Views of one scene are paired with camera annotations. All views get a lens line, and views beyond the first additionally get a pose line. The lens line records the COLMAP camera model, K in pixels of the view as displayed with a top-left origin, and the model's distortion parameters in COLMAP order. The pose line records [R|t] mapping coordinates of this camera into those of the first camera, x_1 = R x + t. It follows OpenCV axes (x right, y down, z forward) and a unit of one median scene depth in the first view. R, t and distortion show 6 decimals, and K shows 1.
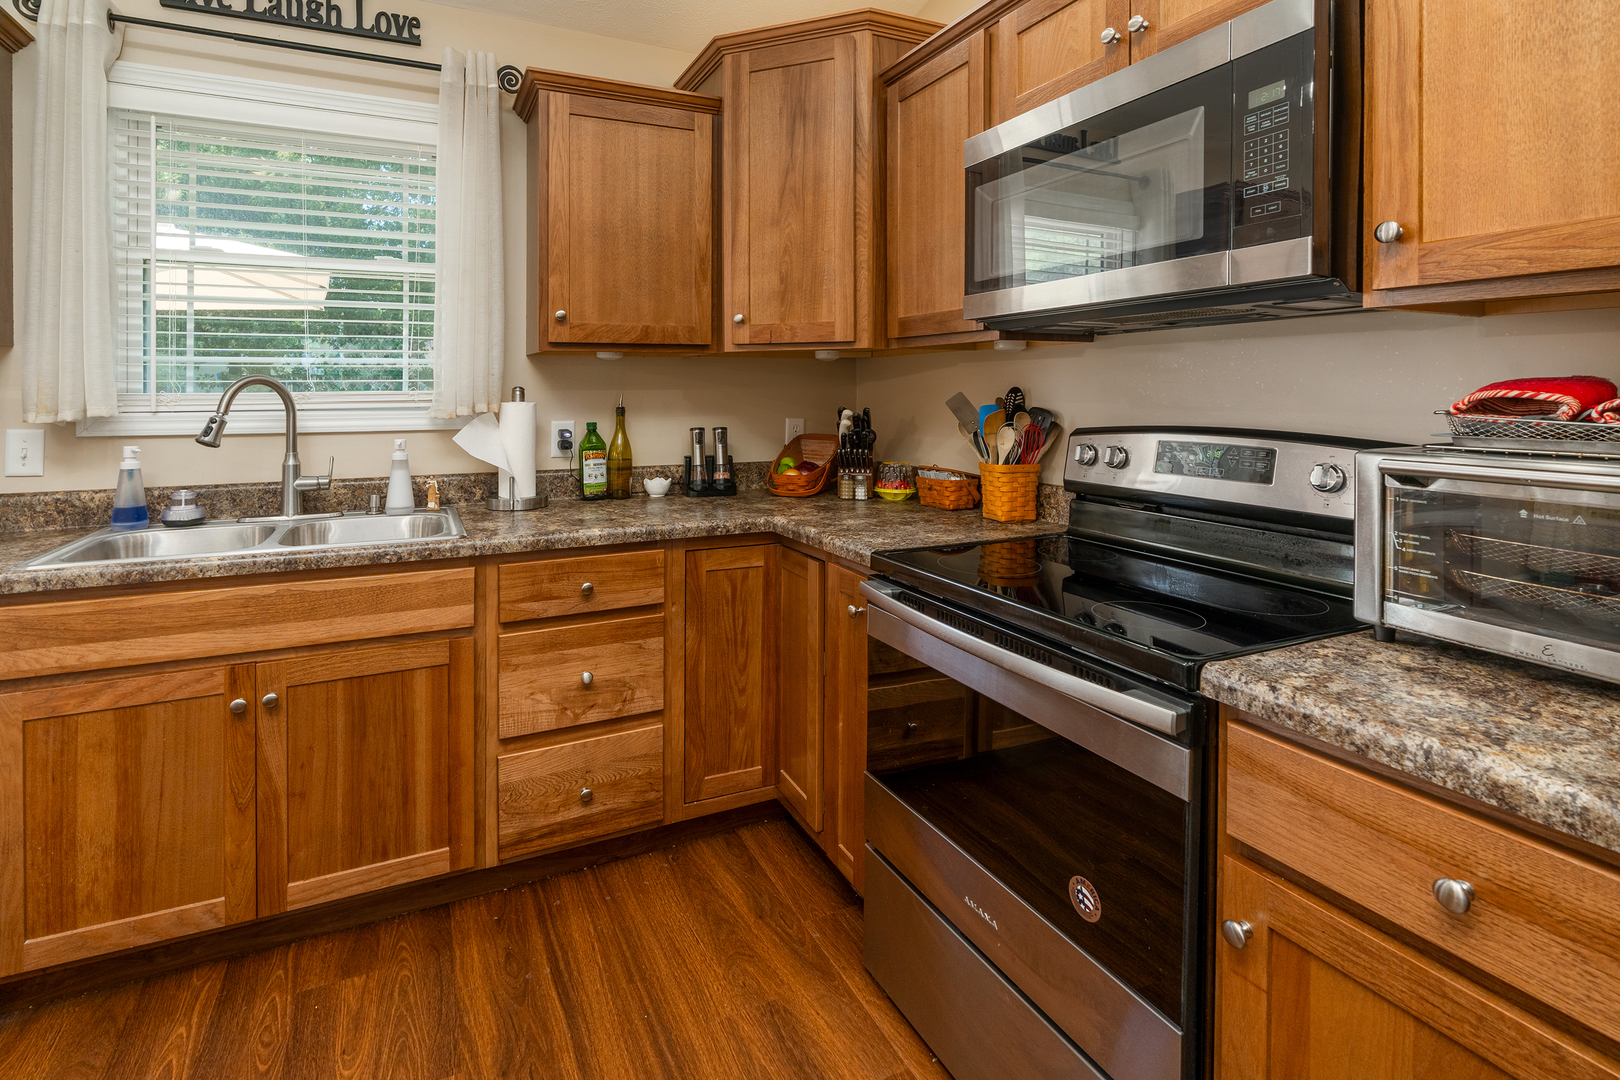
lens RADIAL K [[770.7, 0, 773.6], [0, 770.7, 375.6], [0, 0, 1]] dist [-0.004253, 0.000081]
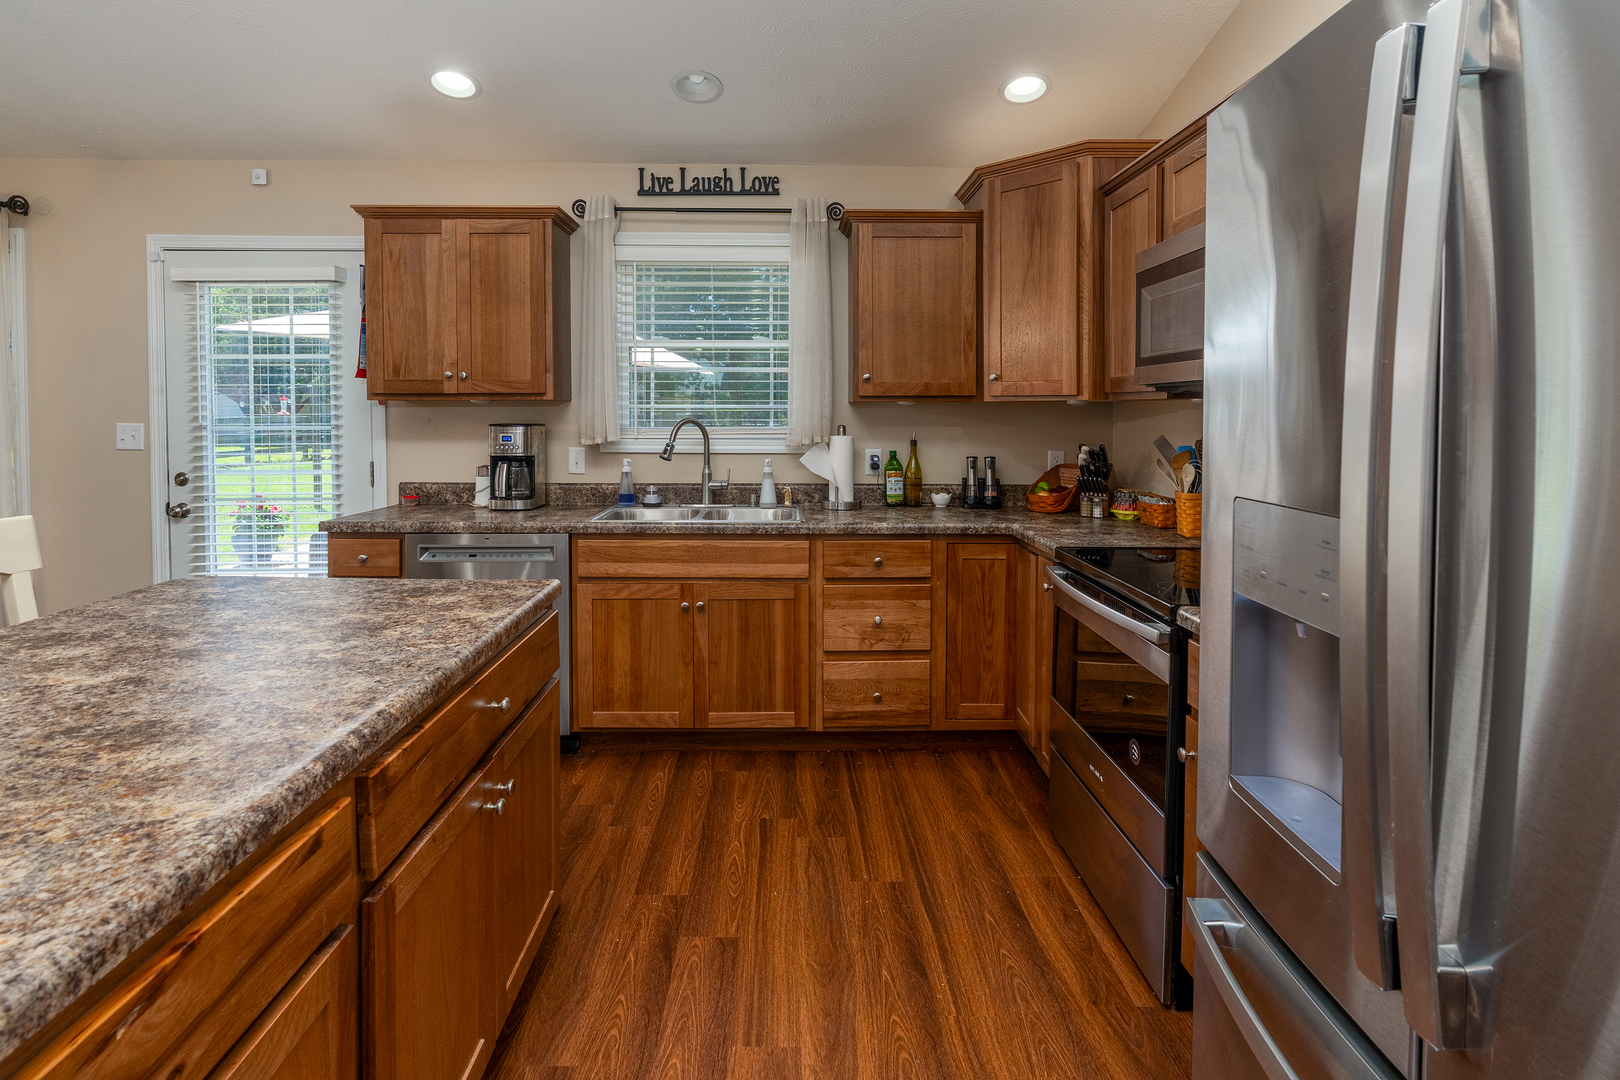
lens RADIAL K [[811.7, 0, 807.4], [0, 811.7, 412.6], [0, 0, 1]] dist [0.001916, 0.000176]
pose [[0.914960, 0.006354, -0.403494, 0.256820], [0.002696, 0.999757, 0.021858, -0.048341], [0.403535, -0.021087, 0.914721, -0.480098]]
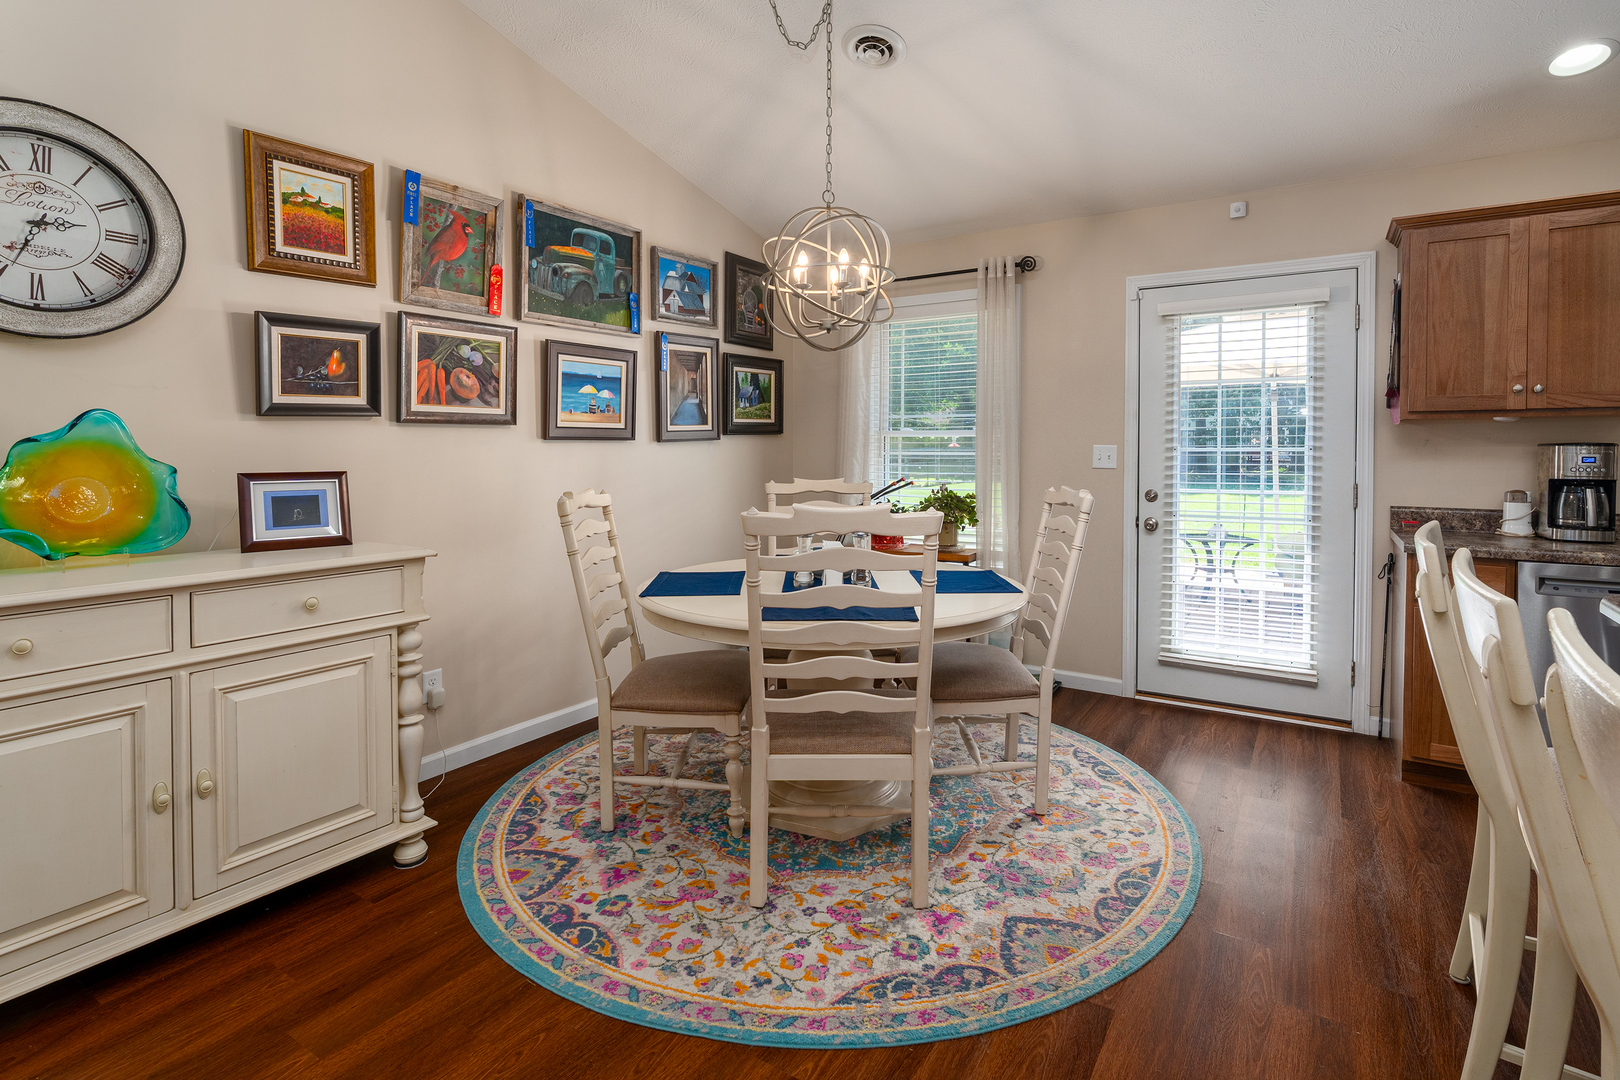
lens RADIAL K [[774.9, 0, 849.3], [0, 774.9, 456.7], [0, 0, 1]] dist [-0.004558, -0.000400]
pose [[0.569081, 0.014814, -0.822148, -0.592655], [0.015820, 0.999455, 0.028959, -0.027227], [0.822129, -0.029487, 0.568537, -1.080342]]
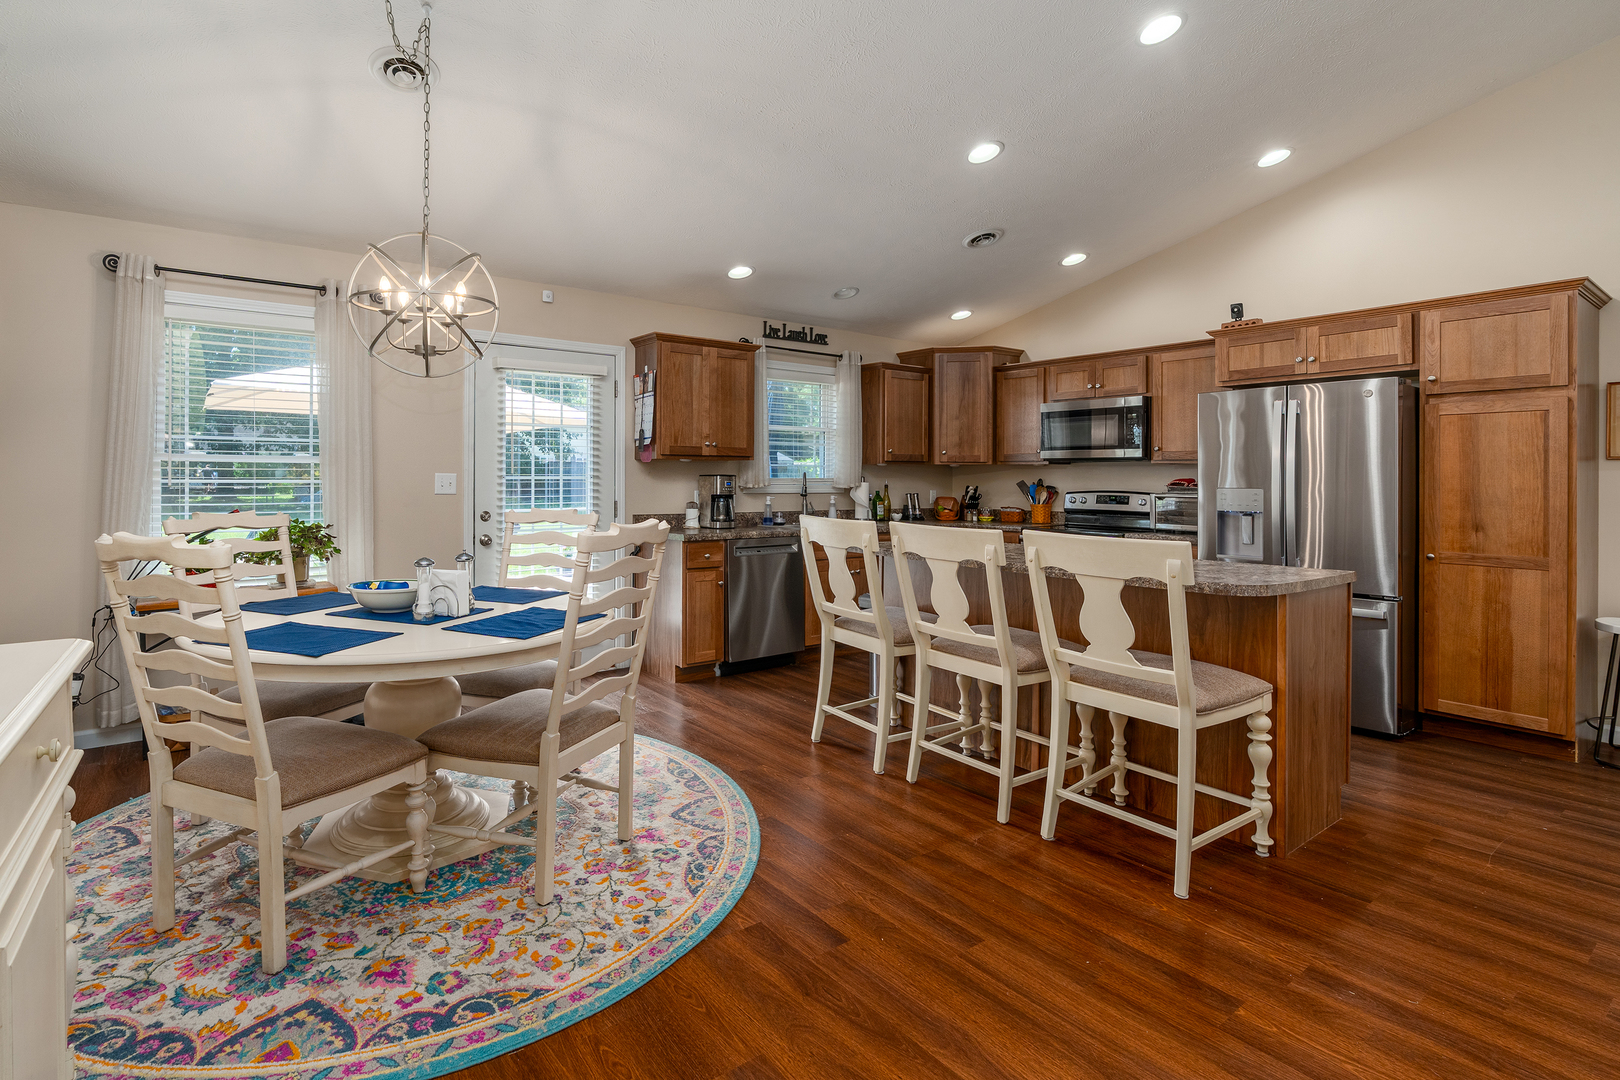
lens RADIAL K [[768.0, 0, 716.4], [0, 768.0, 471.9], [0, 0, 1]] dist [-0.000302, 0.001300]
pose [[0.985394, 0.011390, 0.169906, -1.440980], [-0.013557, 0.999841, 0.011597, -0.029296], [-0.169747, -0.013731, 0.985392, -1.710115]]
